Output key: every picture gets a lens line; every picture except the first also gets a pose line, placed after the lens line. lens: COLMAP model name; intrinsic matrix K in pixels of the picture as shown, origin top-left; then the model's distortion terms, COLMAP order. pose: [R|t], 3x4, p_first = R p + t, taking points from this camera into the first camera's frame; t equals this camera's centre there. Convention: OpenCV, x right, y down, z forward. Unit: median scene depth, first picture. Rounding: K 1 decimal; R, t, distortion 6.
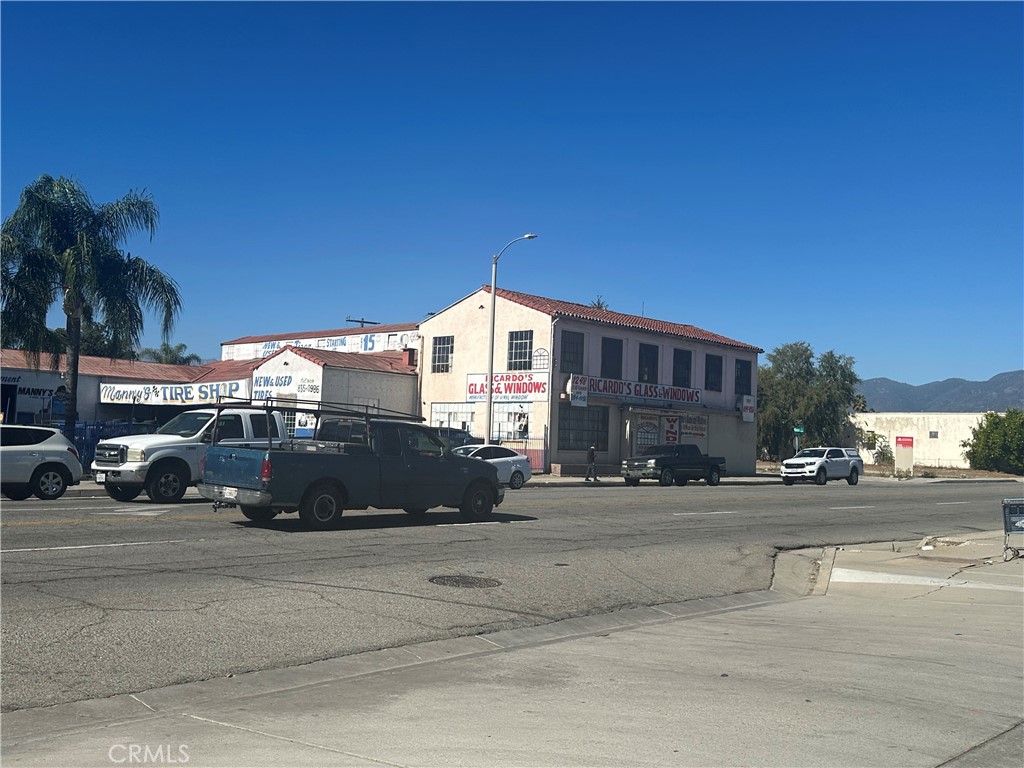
lens RADIAL K [[1043.7, 0, 511.8], [0, 1043.7, 384.2], [0, 0, 1]] dist [-0.002871, 0.000000]
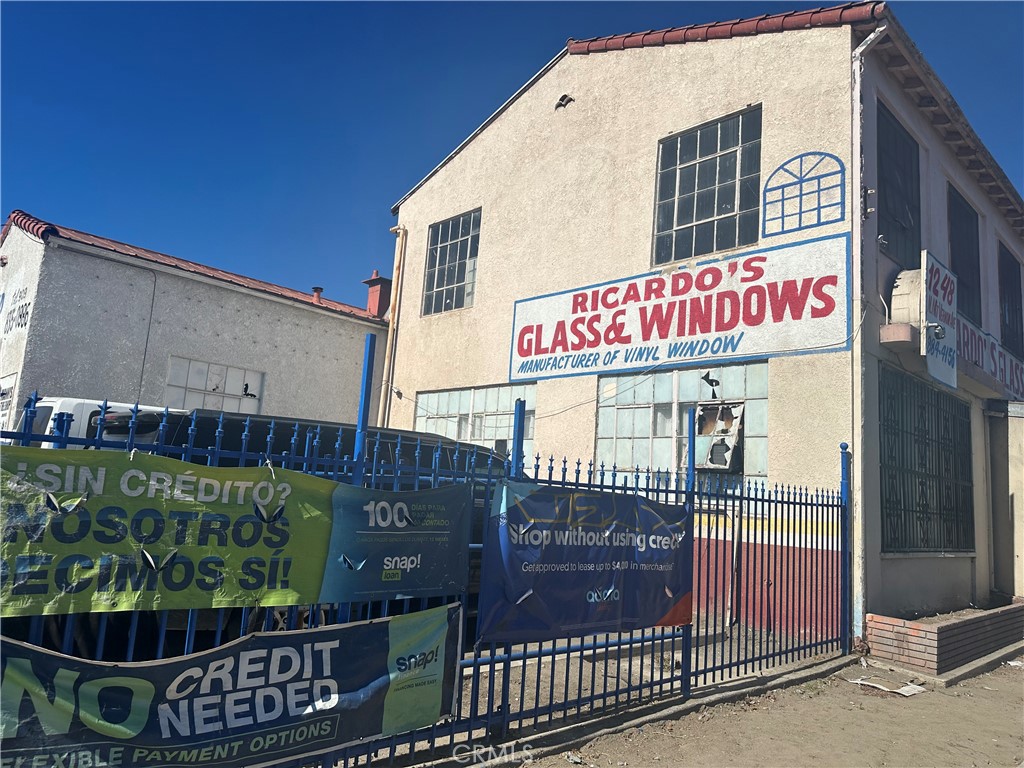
lens RADIAL K [[727.0, 0, 522.5], [0, 727.0, 389.9], [0, 0, 1]] dist [0.043617, -0.046323]
pose [[0.999336, 0.028944, -0.022142, -0.035578], [-0.030655, 0.996220, -0.081273, 0.040442], [0.019706, 0.081898, 0.996446, 0.796871]]
